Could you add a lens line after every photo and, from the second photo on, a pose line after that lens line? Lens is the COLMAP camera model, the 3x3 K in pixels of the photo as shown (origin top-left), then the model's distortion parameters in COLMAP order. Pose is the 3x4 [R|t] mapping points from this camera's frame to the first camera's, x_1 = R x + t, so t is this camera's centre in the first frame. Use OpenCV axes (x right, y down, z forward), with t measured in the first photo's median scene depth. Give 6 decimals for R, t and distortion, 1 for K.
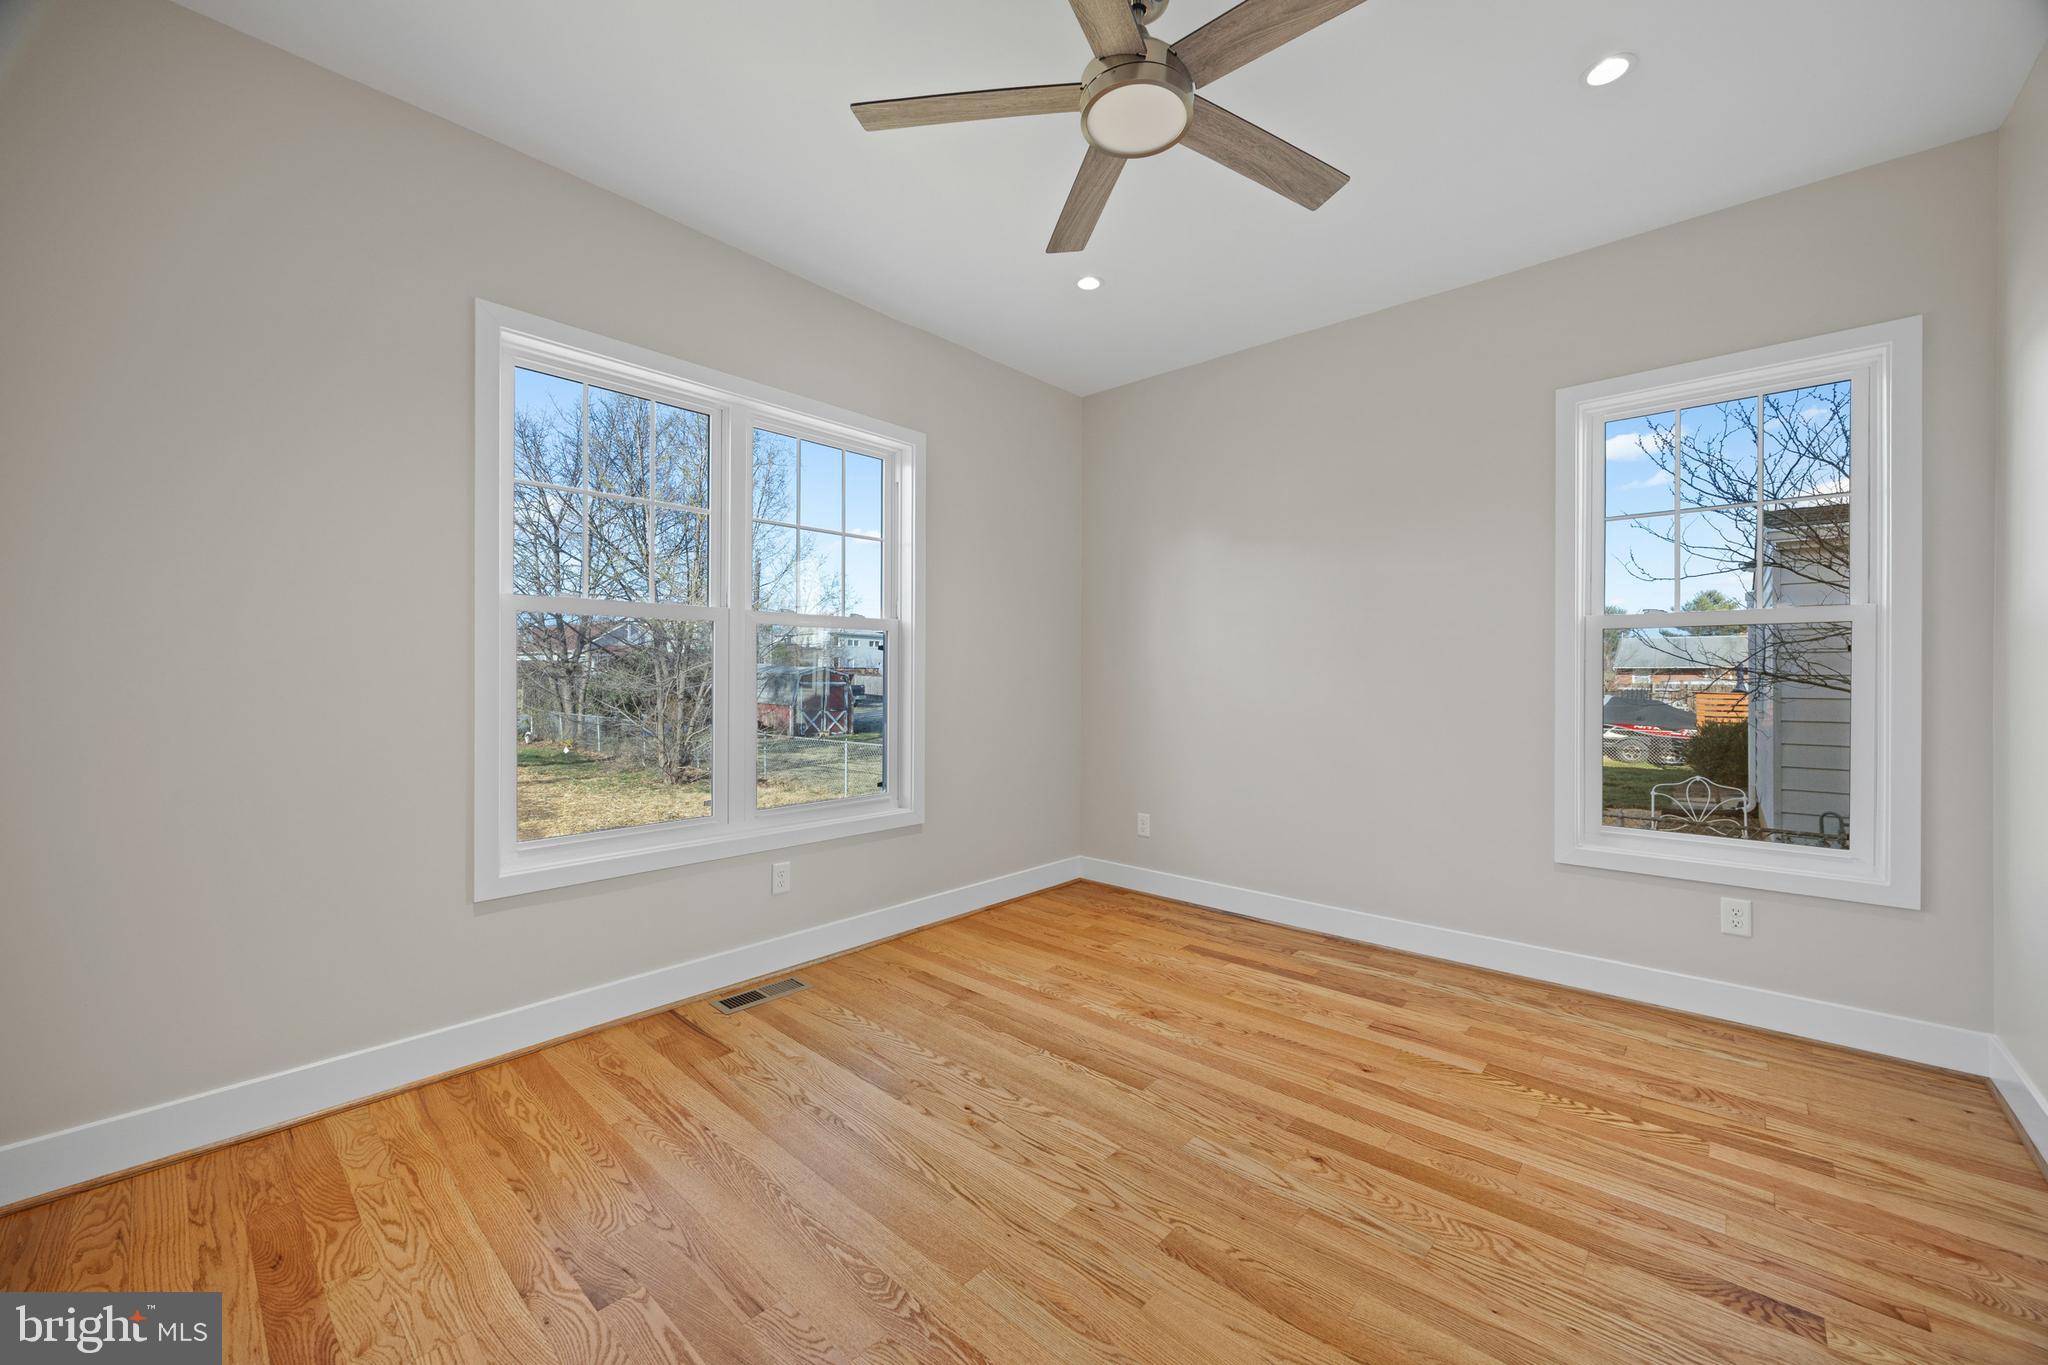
lens RADIAL K [[796.3, 0, 1024.0], [0, 796.3, 682.5], [0, 0, 1]] dist [-0.002113, -0.000162]
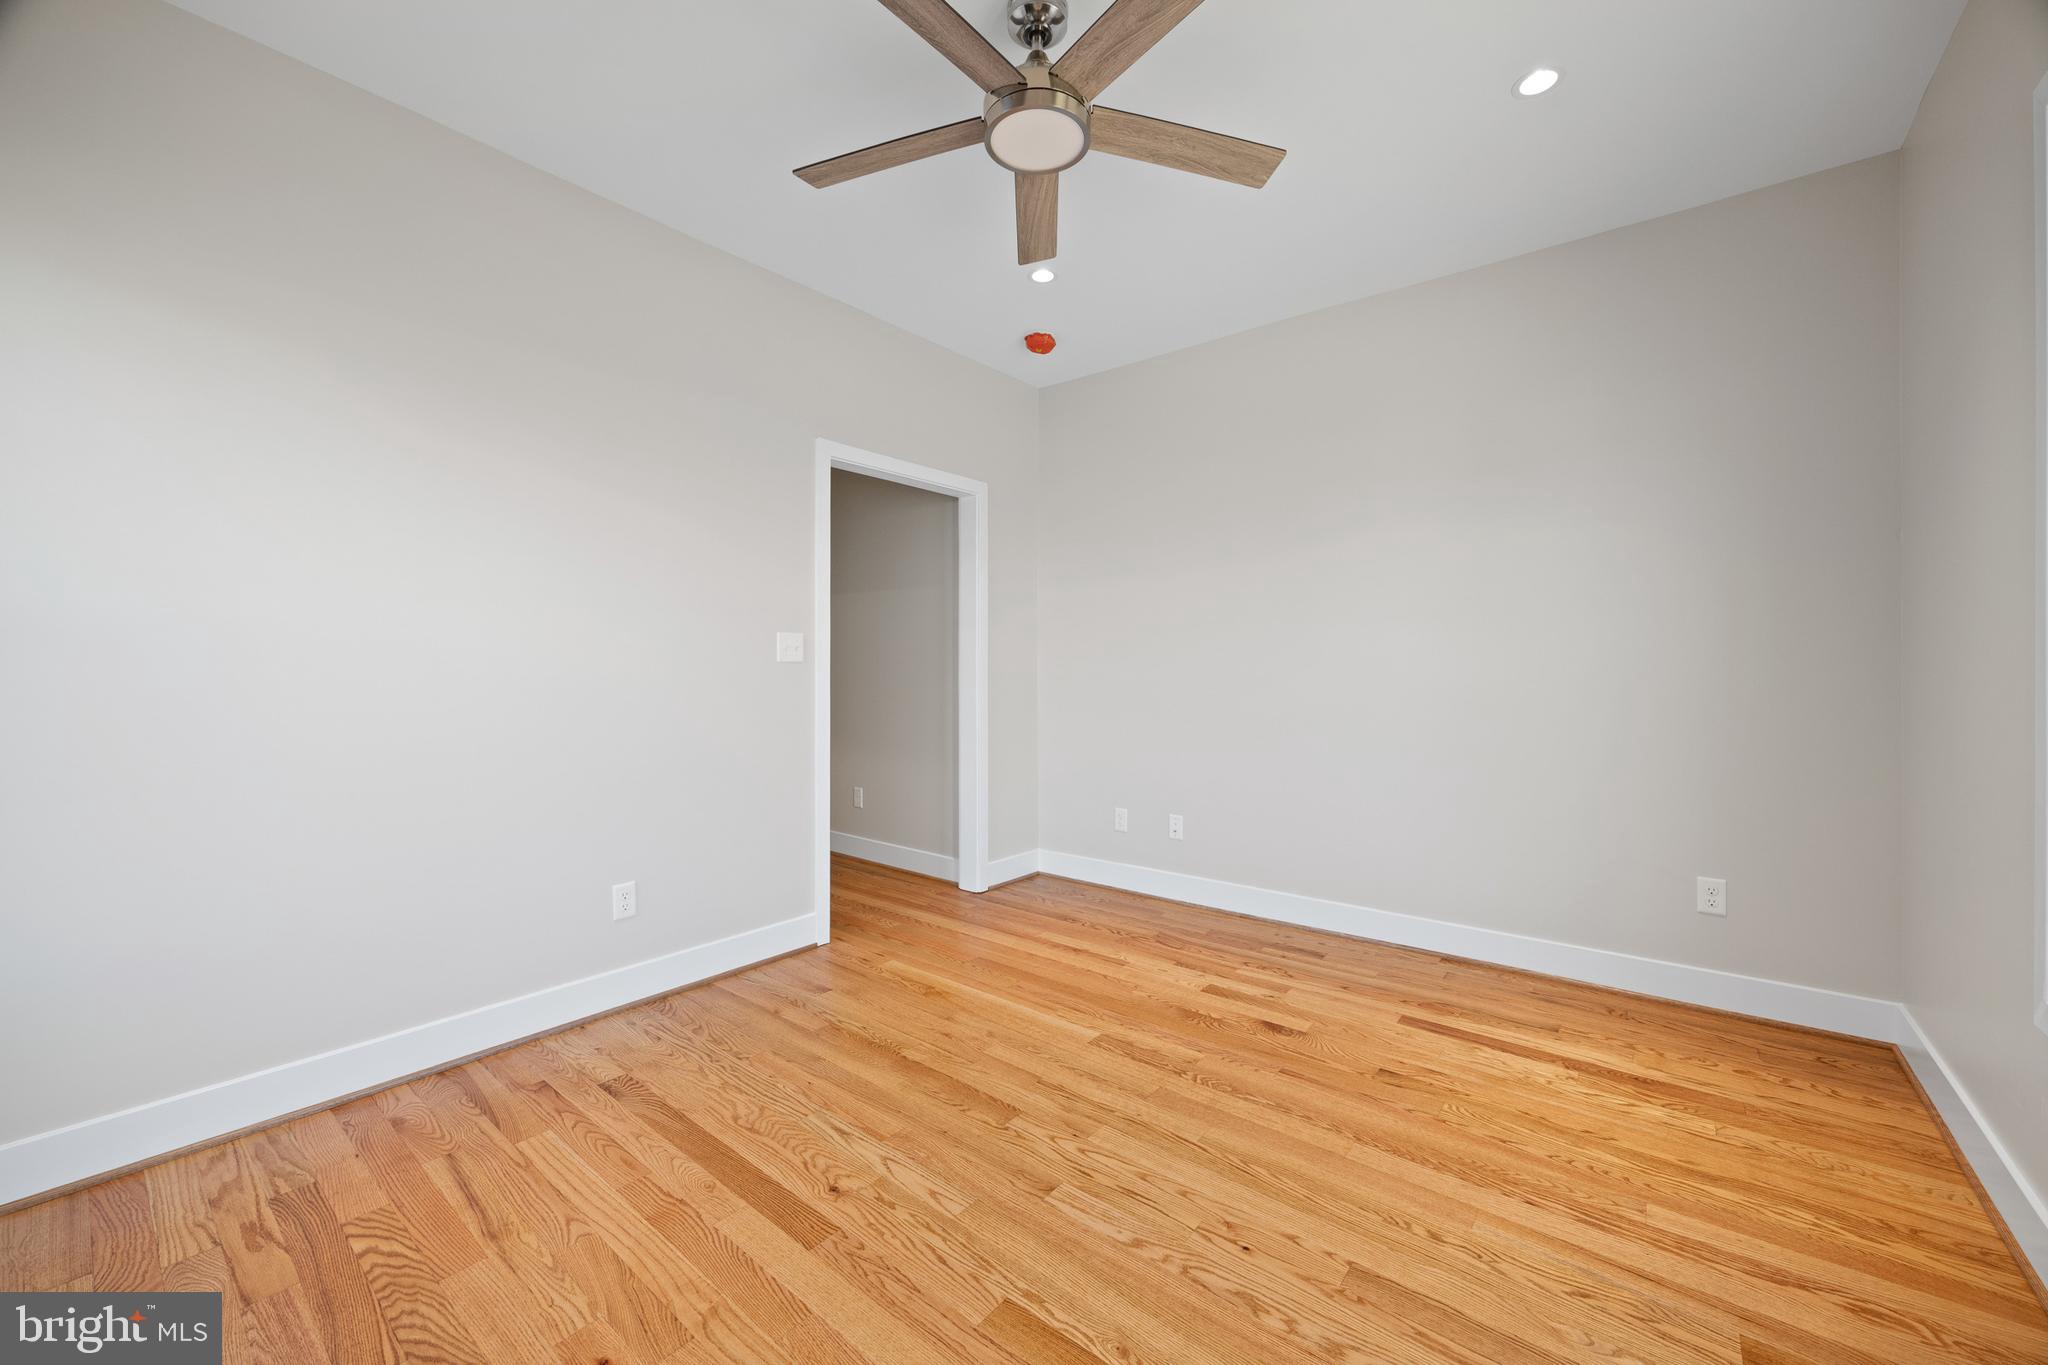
lens RADIAL K [[788.2, 0, 1029.8], [0, 788.2, 674.3], [0, 0, 1]] dist [-0.003295, -0.000131]
pose [[-0.998438, -0.002693, -0.055798, 0.195735], [-0.003776, 0.999806, 0.019325, -0.018849], [0.055735, 0.019506, -0.998255, 1.934603]]
